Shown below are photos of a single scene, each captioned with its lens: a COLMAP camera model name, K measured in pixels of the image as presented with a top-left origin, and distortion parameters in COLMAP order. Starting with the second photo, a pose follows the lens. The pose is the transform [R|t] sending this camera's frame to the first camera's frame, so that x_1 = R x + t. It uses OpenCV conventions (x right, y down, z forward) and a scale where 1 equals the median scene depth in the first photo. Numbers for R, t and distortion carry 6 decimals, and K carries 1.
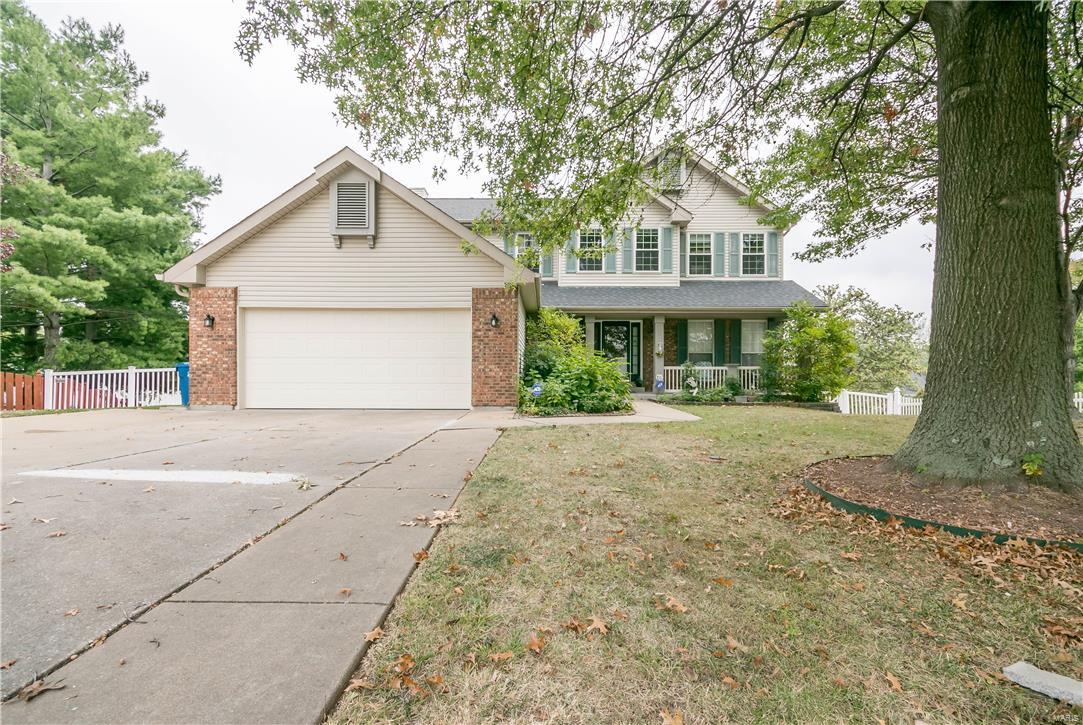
lens RADIAL K [[476.4, 0, 541.5], [0, 476.4, 362.5], [0, 0, 1]] dist [0.021652, 0.000099]
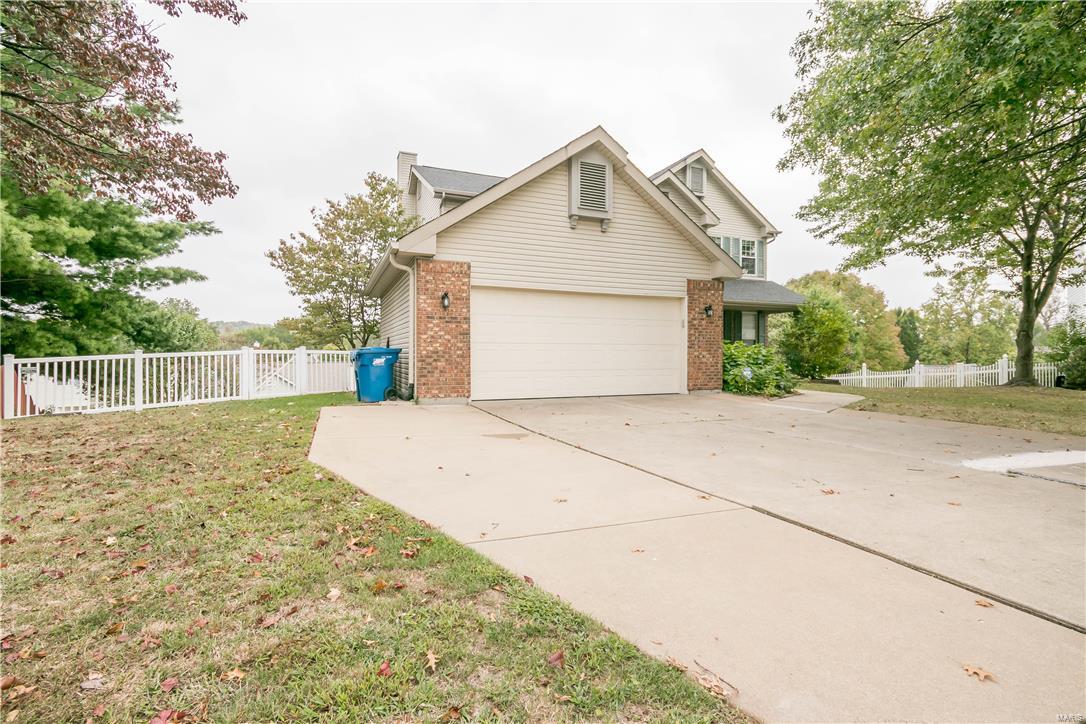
lens RADIAL K [[487.8, 0, 547.1], [0, 487.8, 343.8], [0, 0, 1]] dist [0.025070, 0.000191]
pose [[0.916544, 0.007034, 0.399873, -0.576661], [-0.008072, 0.999967, 0.000912, -0.007034], [-0.399853, -0.004063, 0.916570, 0.085063]]
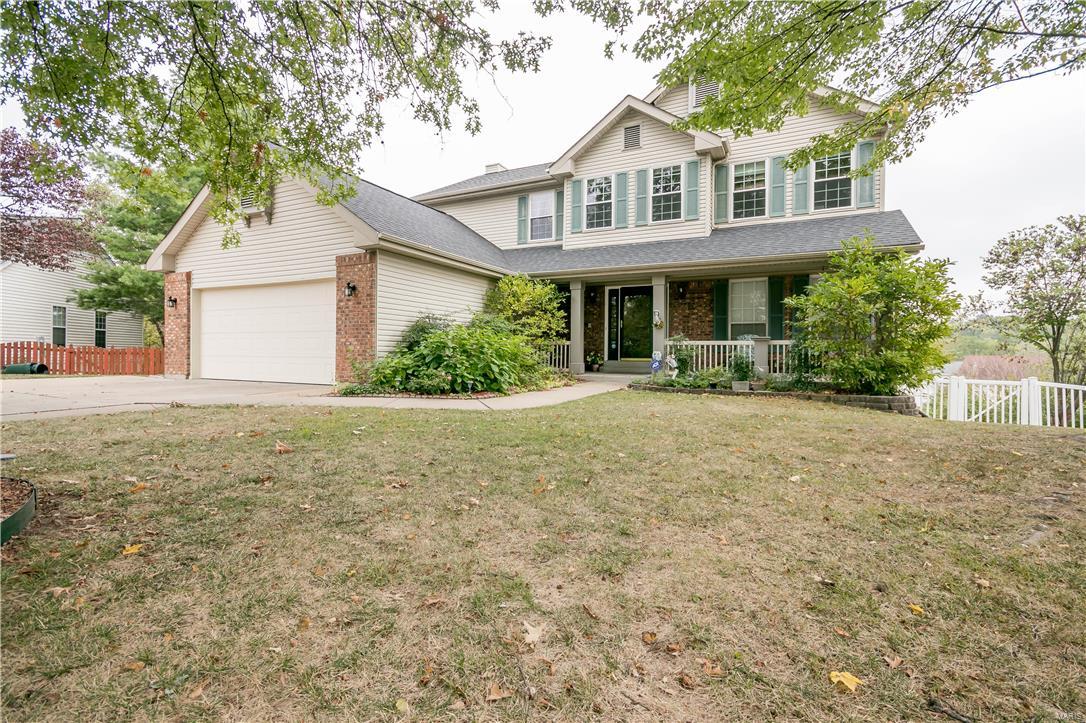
lens RADIAL K [[487.8, 0, 547.1], [0, 487.8, 343.3], [0, 0, 1]] dist [0.025070, 0.000191]
pose [[0.904313, -0.003720, -0.426853, 0.422247], [0.003678, 0.999993, -0.000923, 0.011857], [0.426853, -0.000735, 0.904321, 0.203442]]
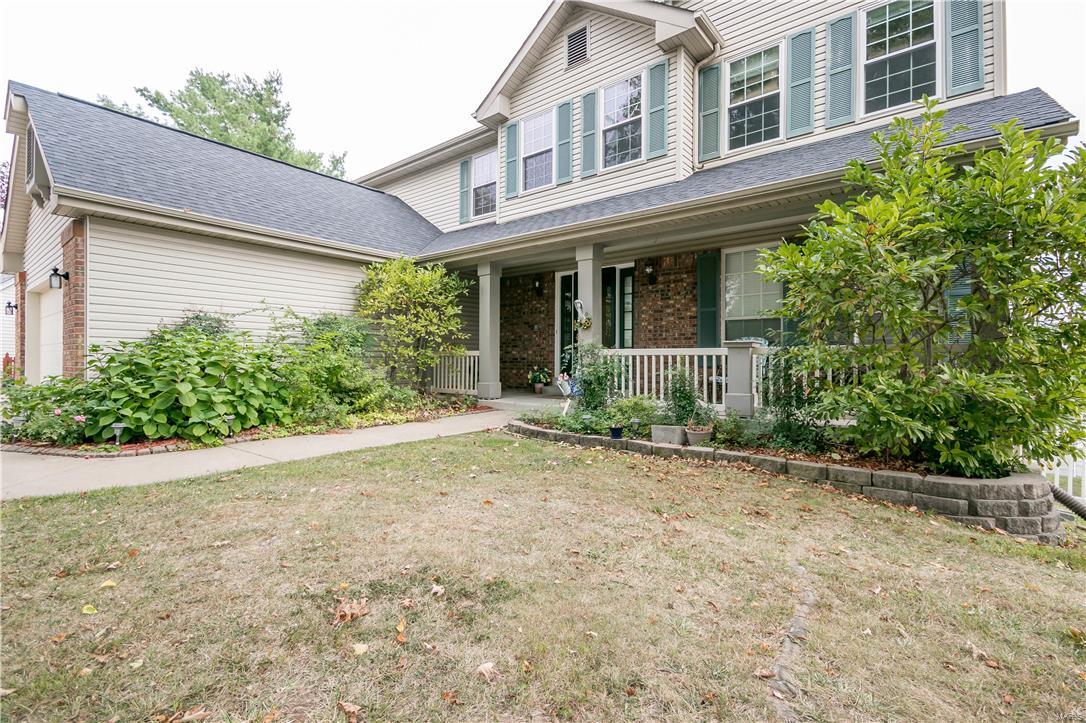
lens RADIAL K [[488.5, 0, 546.7], [0, 488.5, 350.4], [0, 0, 1]] dist [0.025522, -0.013154]
pose [[0.785665, -0.012308, -0.618530, 0.524248], [0.010831, 0.999922, -0.006139, 0.011478], [0.618557, -0.001877, 0.785737, 0.584864]]
